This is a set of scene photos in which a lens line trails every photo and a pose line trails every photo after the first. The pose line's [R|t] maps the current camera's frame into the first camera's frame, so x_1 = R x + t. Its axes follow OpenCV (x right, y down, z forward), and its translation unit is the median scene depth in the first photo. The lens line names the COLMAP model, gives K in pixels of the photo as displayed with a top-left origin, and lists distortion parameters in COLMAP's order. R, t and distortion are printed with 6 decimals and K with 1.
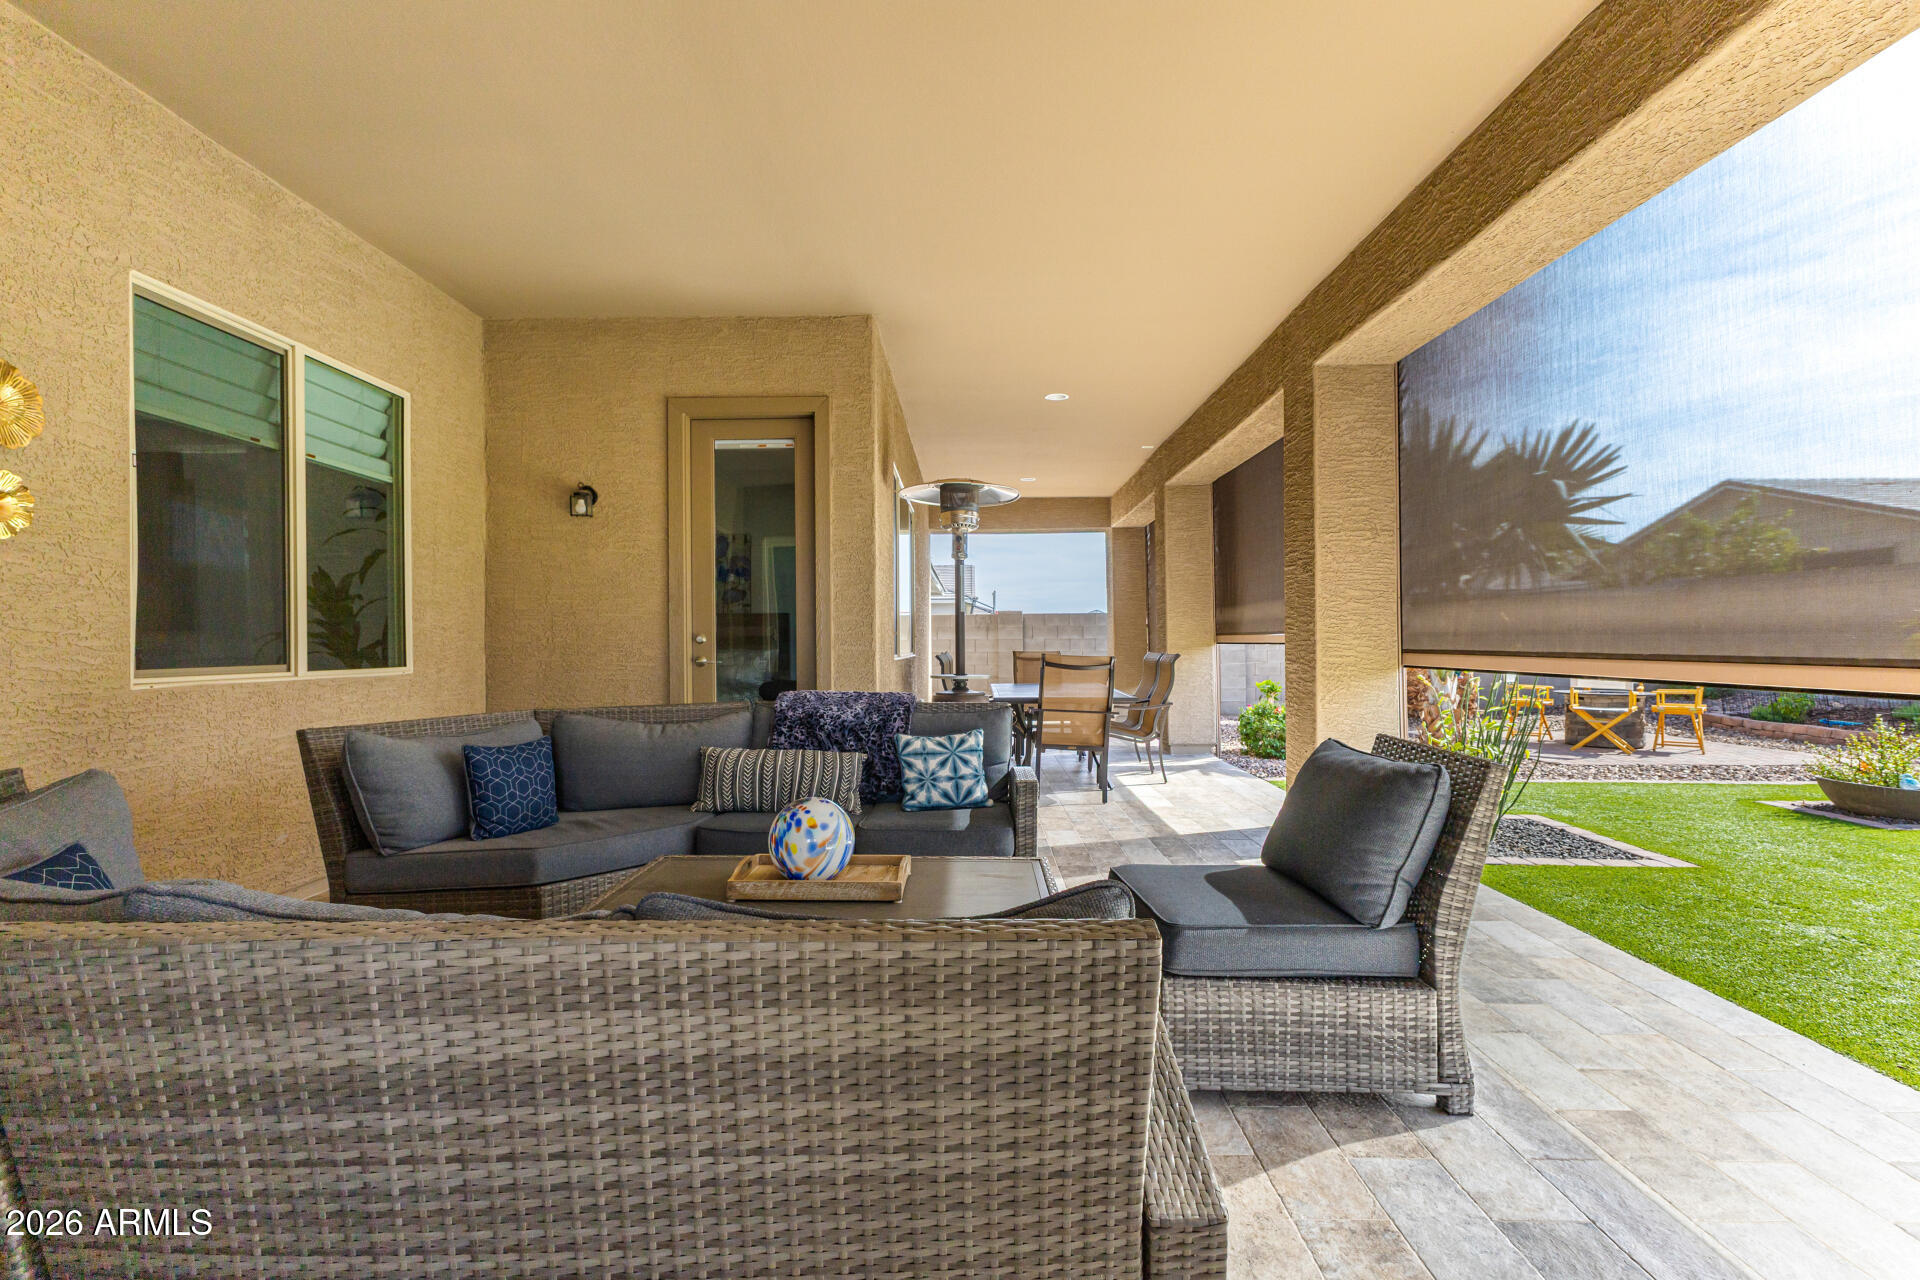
lens RADIAL K [[836.9, 0, 956.5], [0, 836.9, 637.3], [0, 0, 1]] dist [0.003638, -0.000068]
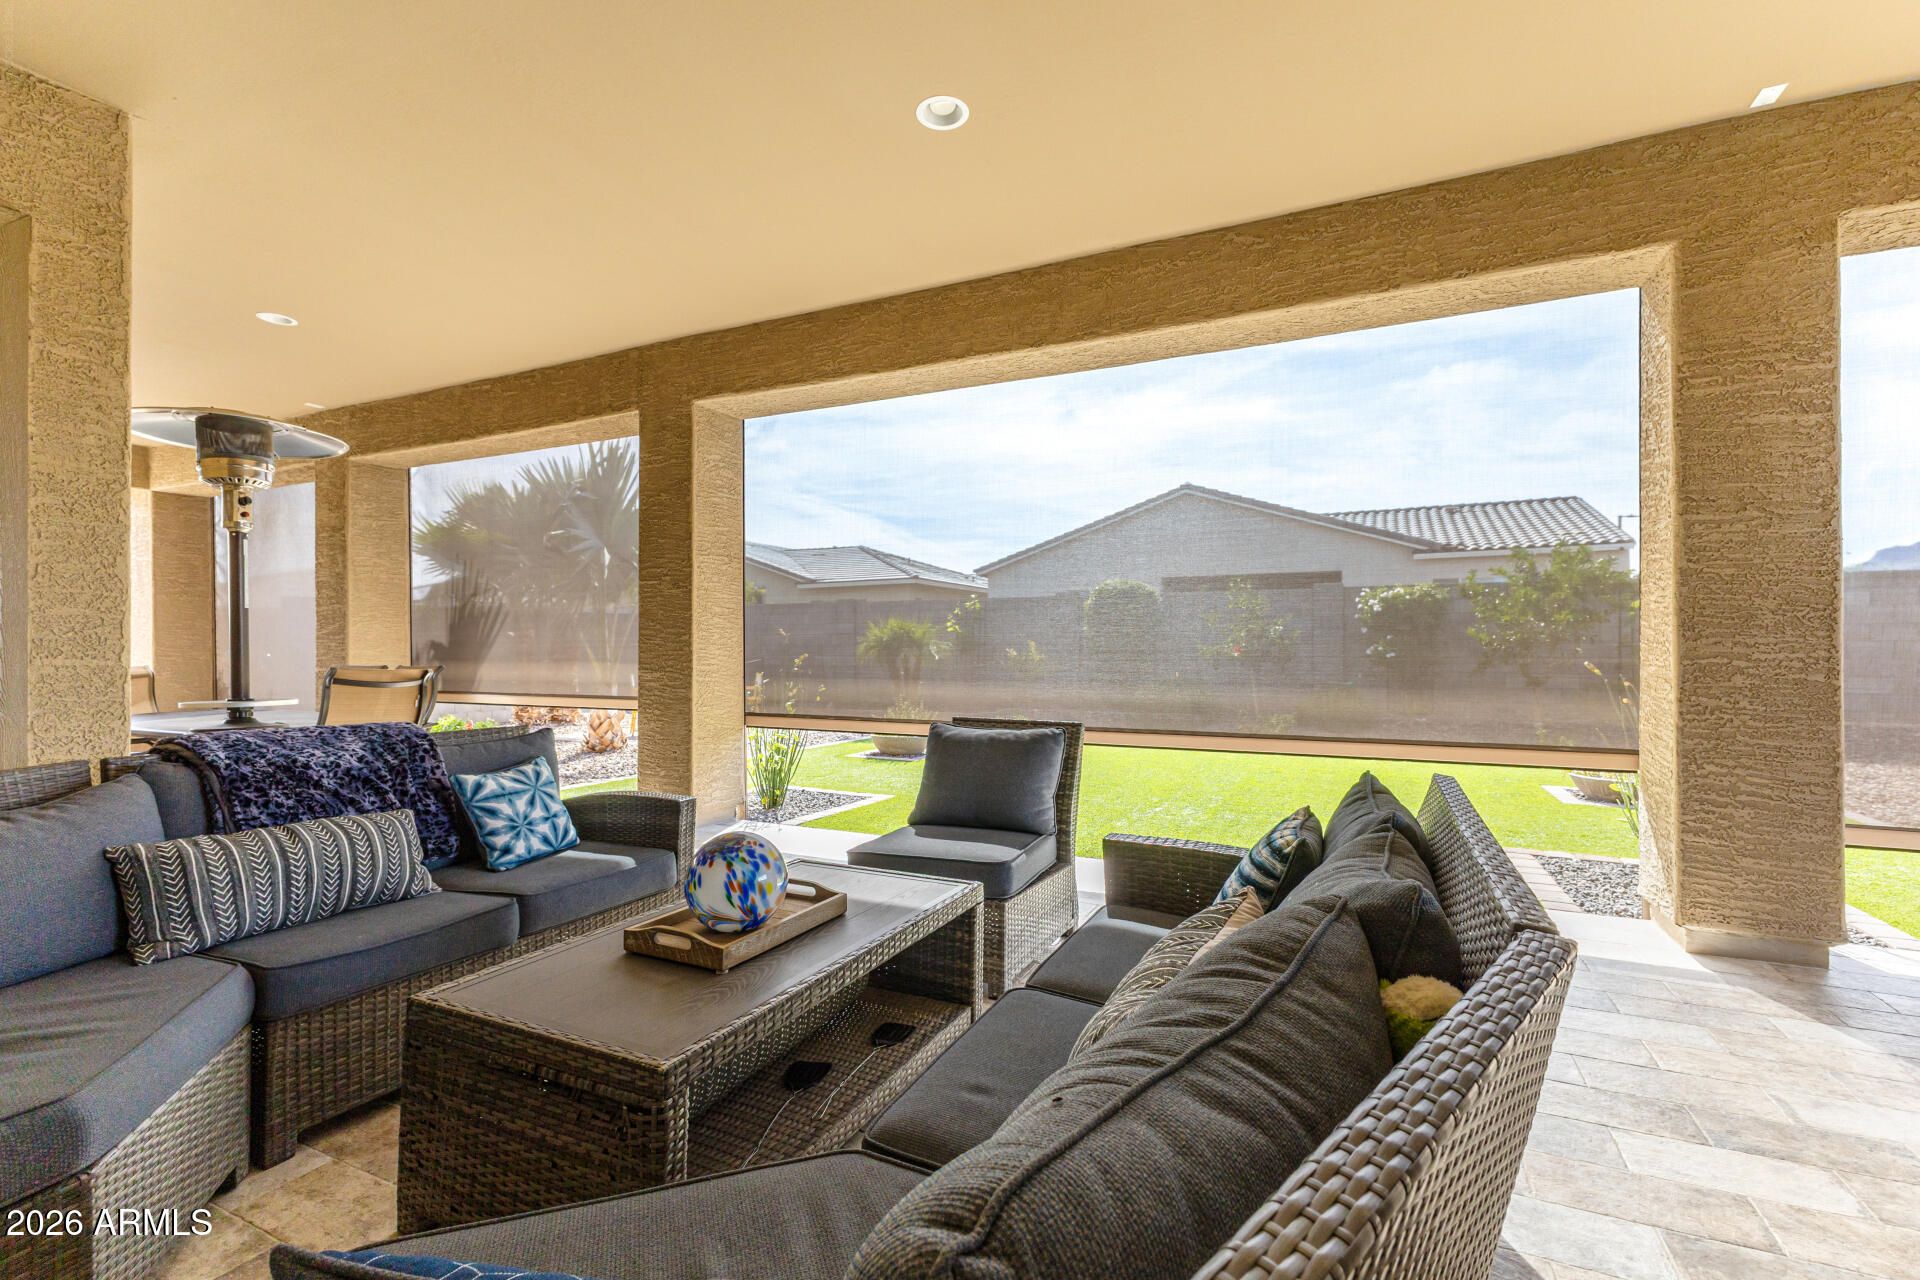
lens RADIAL K [[836.9, 0, 956.5], [0, 836.9, 637.3], [0, 0, 1]] dist [0.003638, -0.000068]
pose [[0.420030, 0.015926, 0.907370, -0.571536], [-0.004859, 0.999871, -0.015301, 0.001952], [-0.907497, 0.002018, 0.420054, 0.286032]]
